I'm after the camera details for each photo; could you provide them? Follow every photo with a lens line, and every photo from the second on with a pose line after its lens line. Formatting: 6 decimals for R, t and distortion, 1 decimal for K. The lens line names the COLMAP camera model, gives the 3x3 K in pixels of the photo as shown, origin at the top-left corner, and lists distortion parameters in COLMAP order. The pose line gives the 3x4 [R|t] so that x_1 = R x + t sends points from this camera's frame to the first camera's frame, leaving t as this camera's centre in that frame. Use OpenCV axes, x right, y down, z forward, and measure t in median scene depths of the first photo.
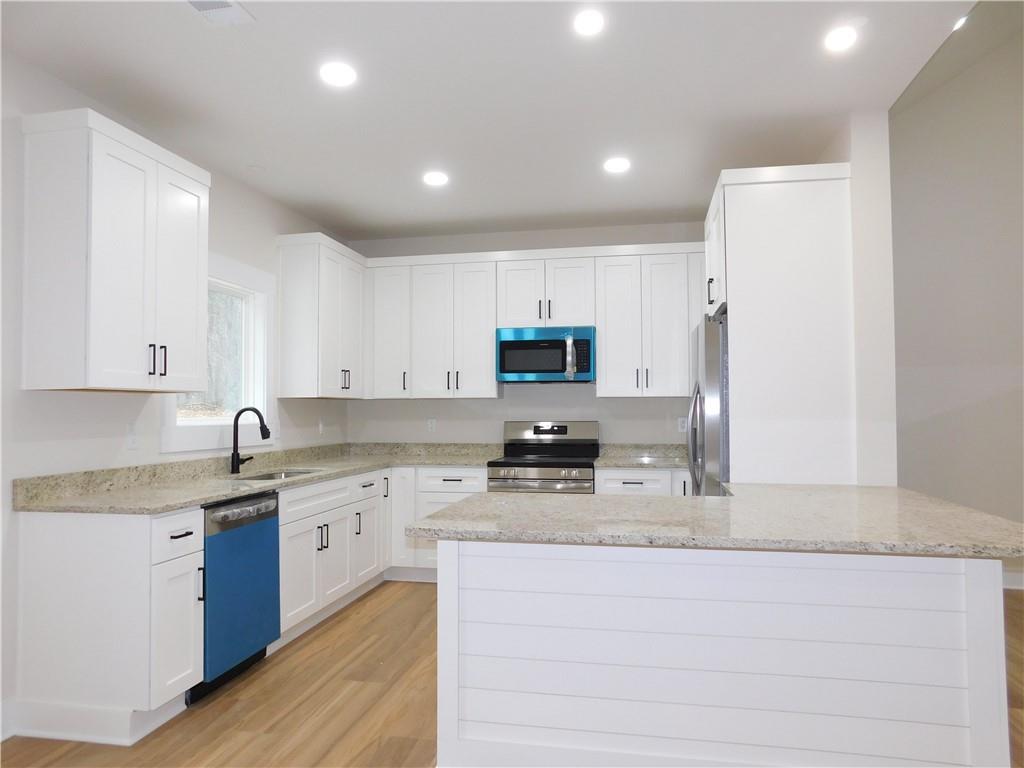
lens RADIAL K [[680.3, 0, 512.0], [0, 680.3, 384.0], [0, 0, 1]] dist [-0.052621, 0.038863]
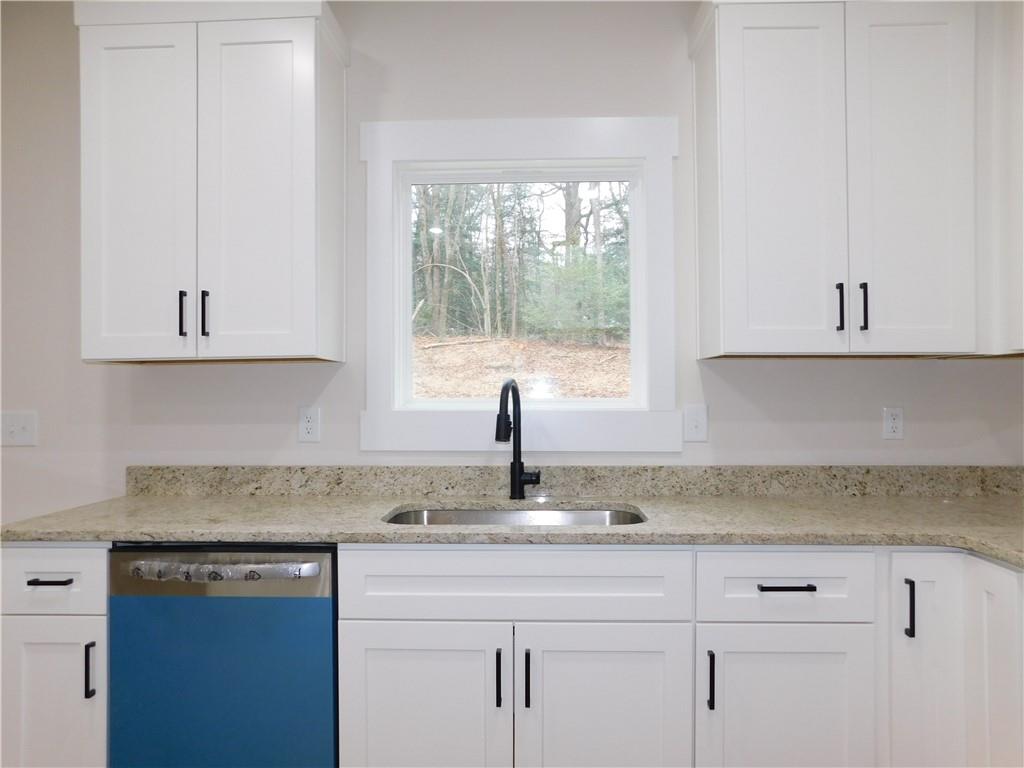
lens RADIAL K [[680.3, 0, 512.0], [0, 680.3, 384.0], [0, 0, 1]] dist [-0.052621, 0.038863]
pose [[0.154865, -0.010266, -0.987882, 0.144073], [0.045234, 0.998971, -0.003290, 0.039845], [0.986900, -0.044176, 0.155170, 0.915273]]
